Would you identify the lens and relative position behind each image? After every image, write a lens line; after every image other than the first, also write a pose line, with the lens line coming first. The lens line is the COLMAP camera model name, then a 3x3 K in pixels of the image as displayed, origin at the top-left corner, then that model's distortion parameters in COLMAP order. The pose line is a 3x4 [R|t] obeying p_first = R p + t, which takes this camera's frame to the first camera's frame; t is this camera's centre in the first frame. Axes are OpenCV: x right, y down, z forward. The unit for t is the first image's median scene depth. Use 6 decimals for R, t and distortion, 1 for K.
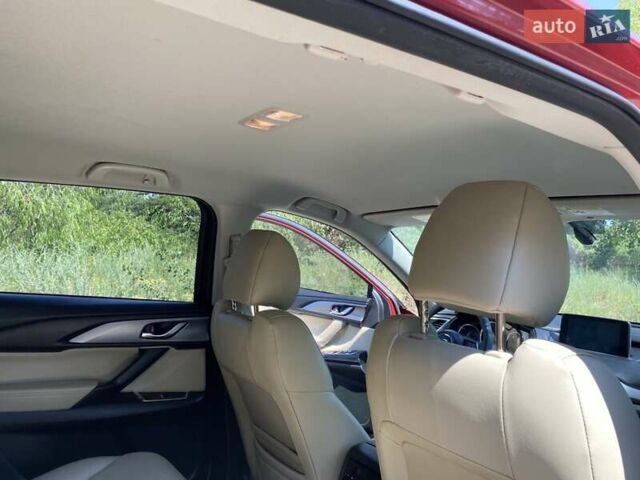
lens RADIAL K [[489.9, 0, 321.1], [0, 489.9, 236.0], [0, 0, 1]] dist [0.013763, -0.012512]
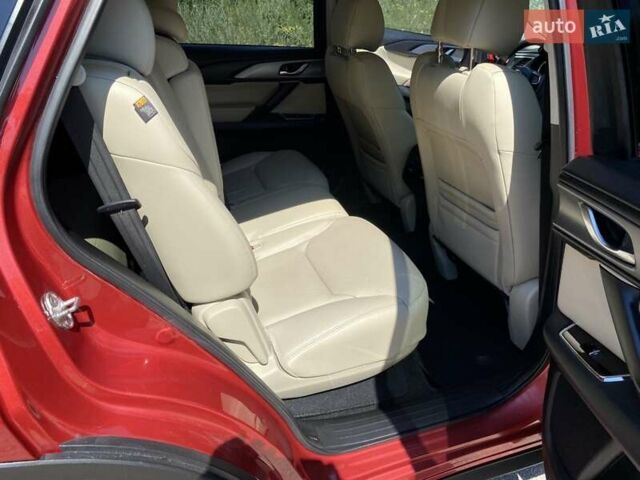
lens RADIAL K [[489.9, 0, 321.1], [0, 489.9, 236.0], [0, 0, 1]] dist [0.013763, -0.012512]
pose [[0.961411, 0.075430, -0.264572, 0.158100], [0.060891, 0.879487, 0.472012, -0.045556], [0.268291, -0.469908, 0.840956, -0.378575]]
